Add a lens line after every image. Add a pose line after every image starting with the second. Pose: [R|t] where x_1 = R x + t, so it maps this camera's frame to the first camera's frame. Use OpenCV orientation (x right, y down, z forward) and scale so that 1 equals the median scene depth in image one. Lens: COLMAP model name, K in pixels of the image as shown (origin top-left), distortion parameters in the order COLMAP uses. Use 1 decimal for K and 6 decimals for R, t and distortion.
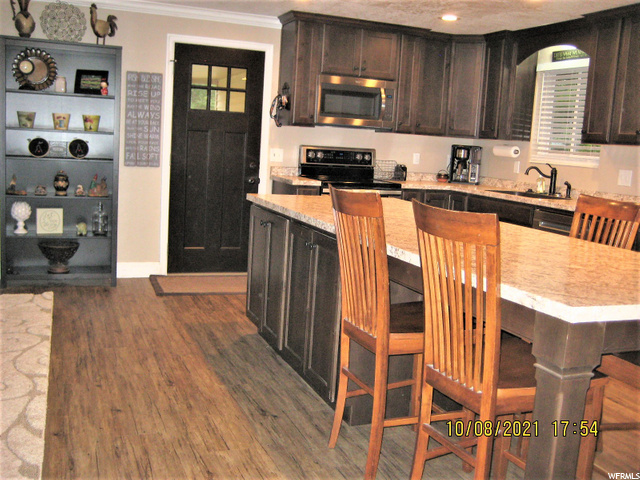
lens RADIAL K [[670.7, 0, 319.8], [0, 670.7, 239.8], [0, 0, 1]] dist [-0.089137, 0.000000]
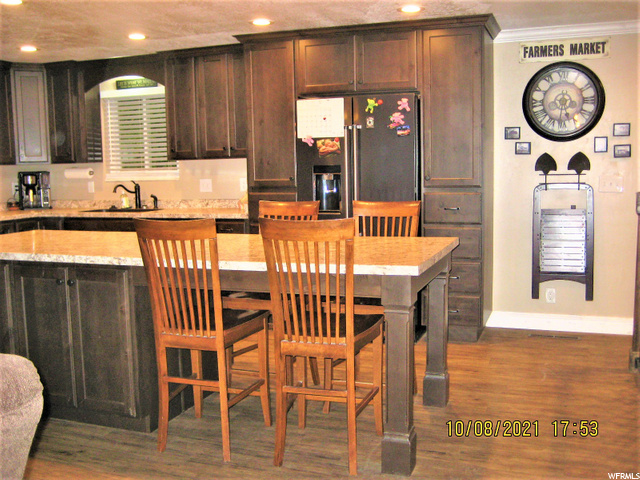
lens RADIAL K [[670.7, 0, 319.3], [0, 670.7, 241.1], [0, 0, 1]] dist [-0.089137, 0.000000]
pose [[0.650207, -0.153452, 0.744099, -0.295579], [0.165621, 0.984465, 0.058300, -0.026617], [-0.741485, 0.085331, 0.665521, 0.023114]]
